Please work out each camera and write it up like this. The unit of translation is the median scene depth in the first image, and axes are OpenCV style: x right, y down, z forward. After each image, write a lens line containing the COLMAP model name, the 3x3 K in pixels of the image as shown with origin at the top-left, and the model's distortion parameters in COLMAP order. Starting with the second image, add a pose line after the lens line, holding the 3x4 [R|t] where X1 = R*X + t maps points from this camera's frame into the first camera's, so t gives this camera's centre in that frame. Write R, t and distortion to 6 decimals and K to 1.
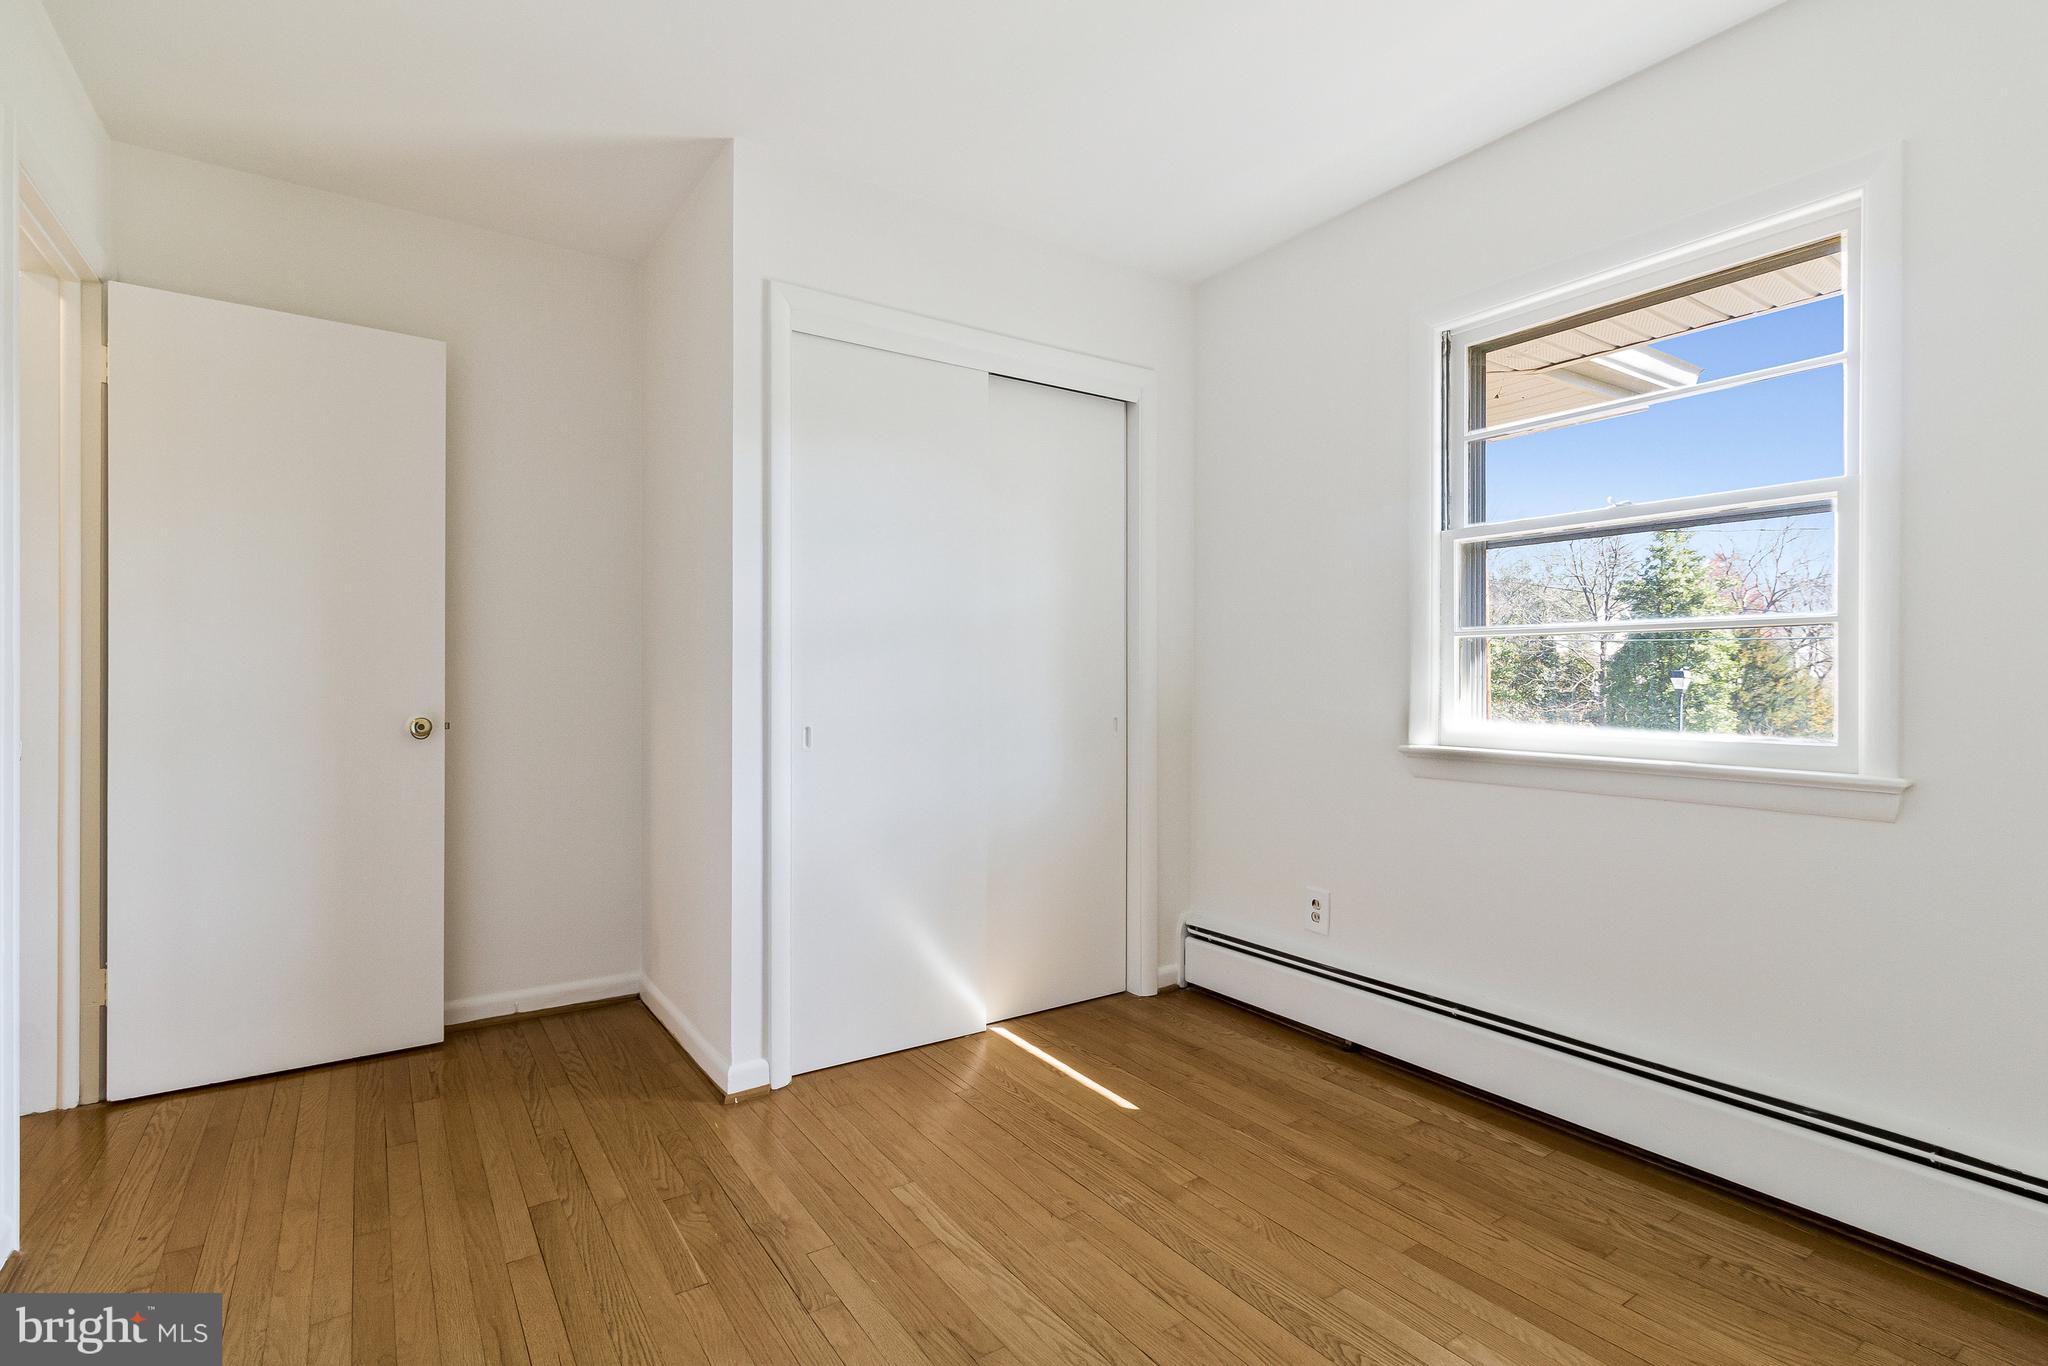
lens RADIAL K [[990.0, 0, 1056.1], [0, 990.0, 680.0], [0, 0, 1]] dist [0.001300, 0.000251]
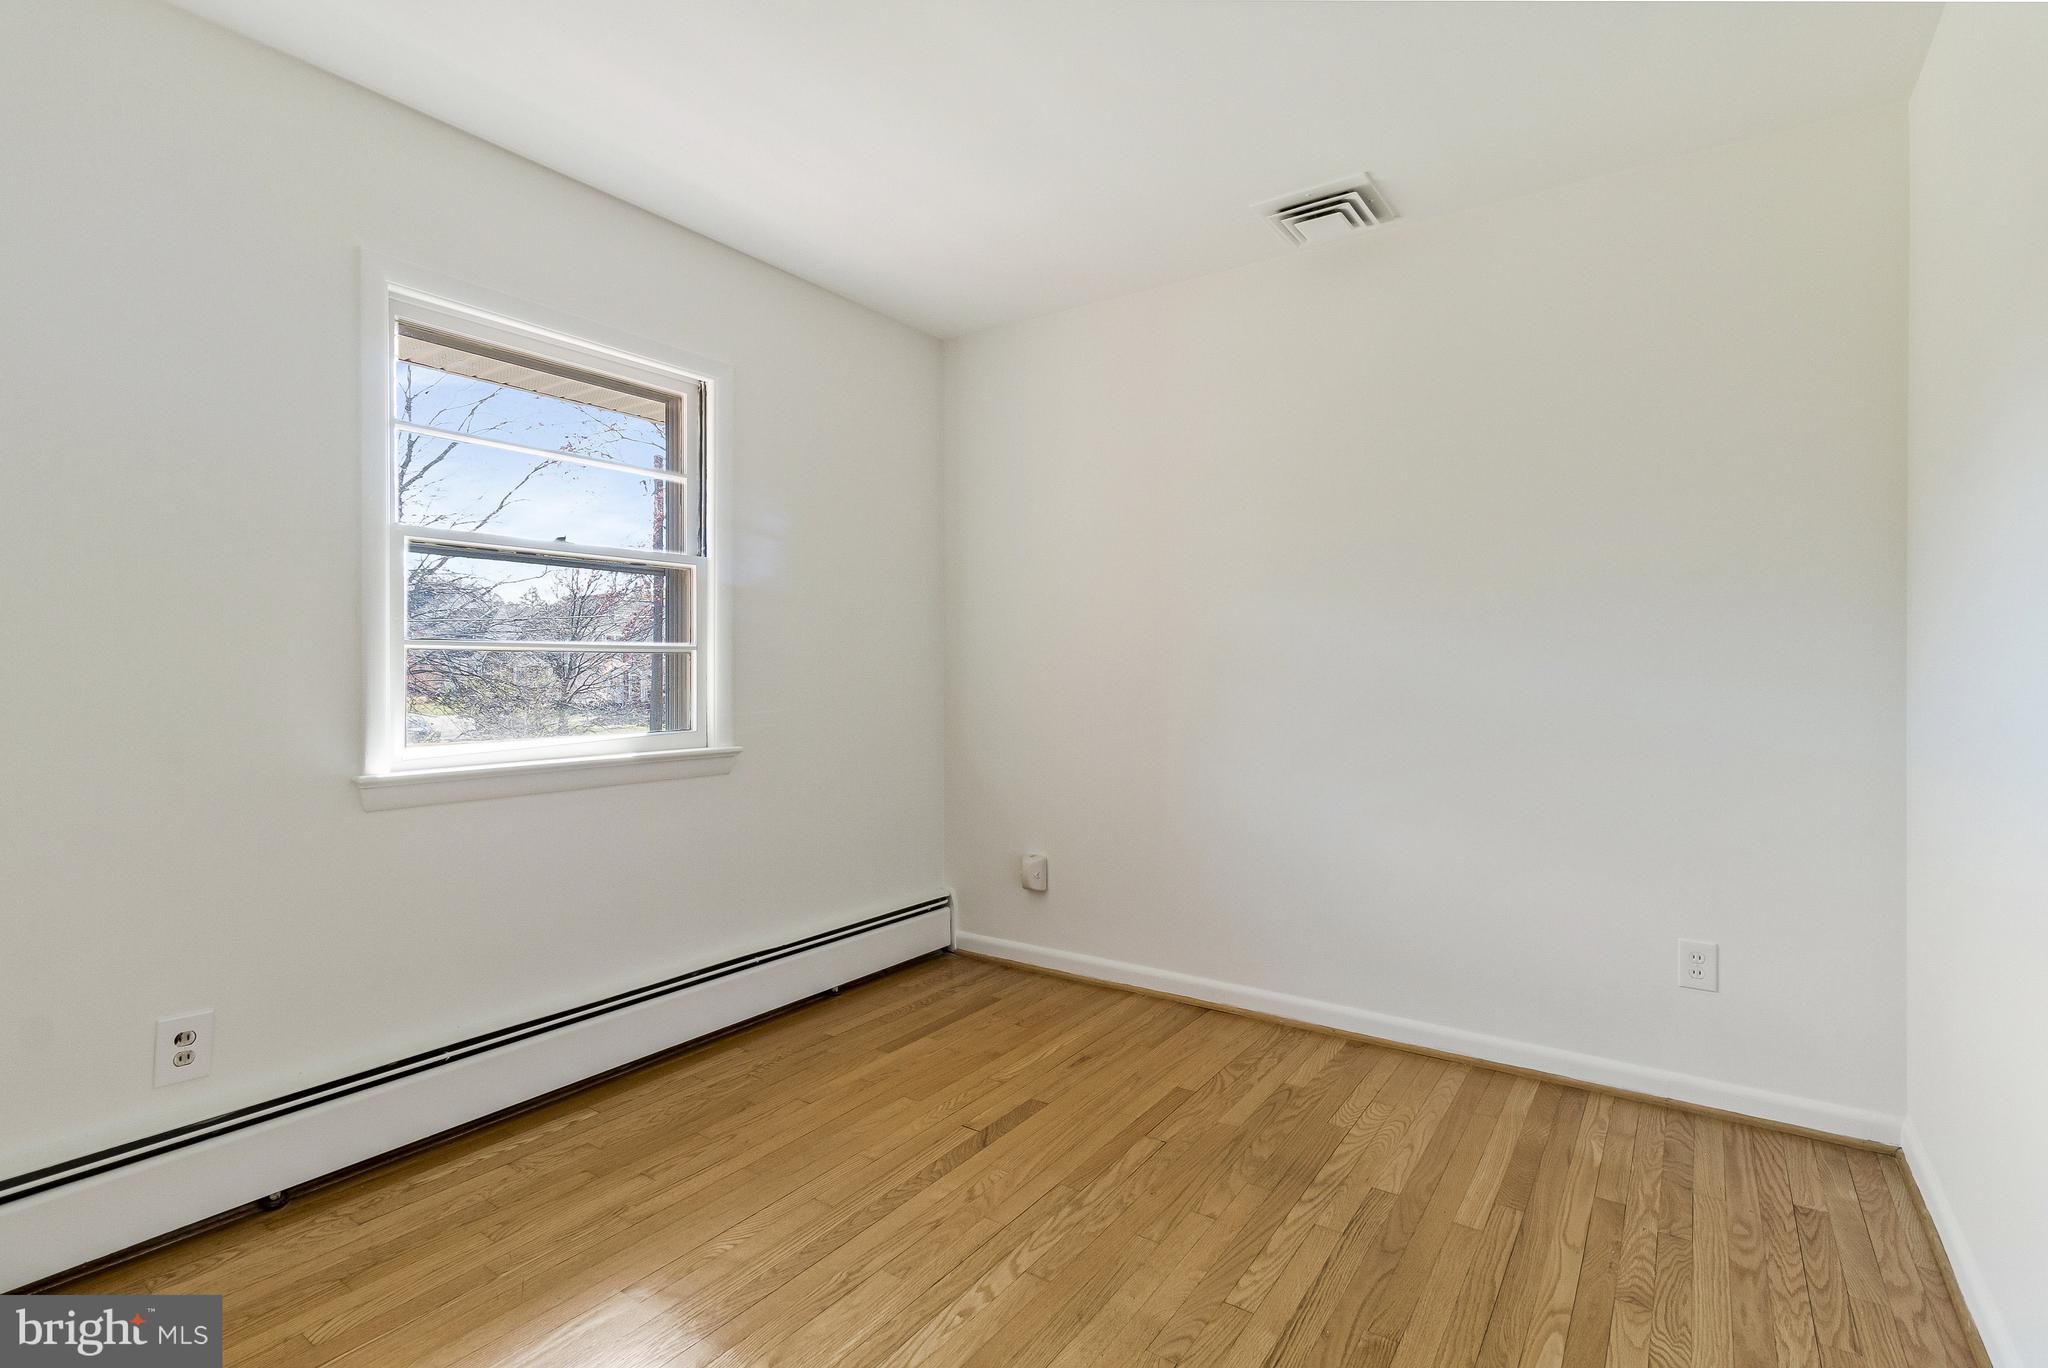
lens RADIAL K [[958.5, 0, 1014.9], [0, 958.5, 672.3], [0, 0, 1]] dist [0.002681, 0.000280]
pose [[-0.336060, 0.002397, 0.941838, -0.667759], [0.006212, 0.999981, -0.000329, -0.019396], [-0.941820, 0.005740, -0.336068, 0.867951]]
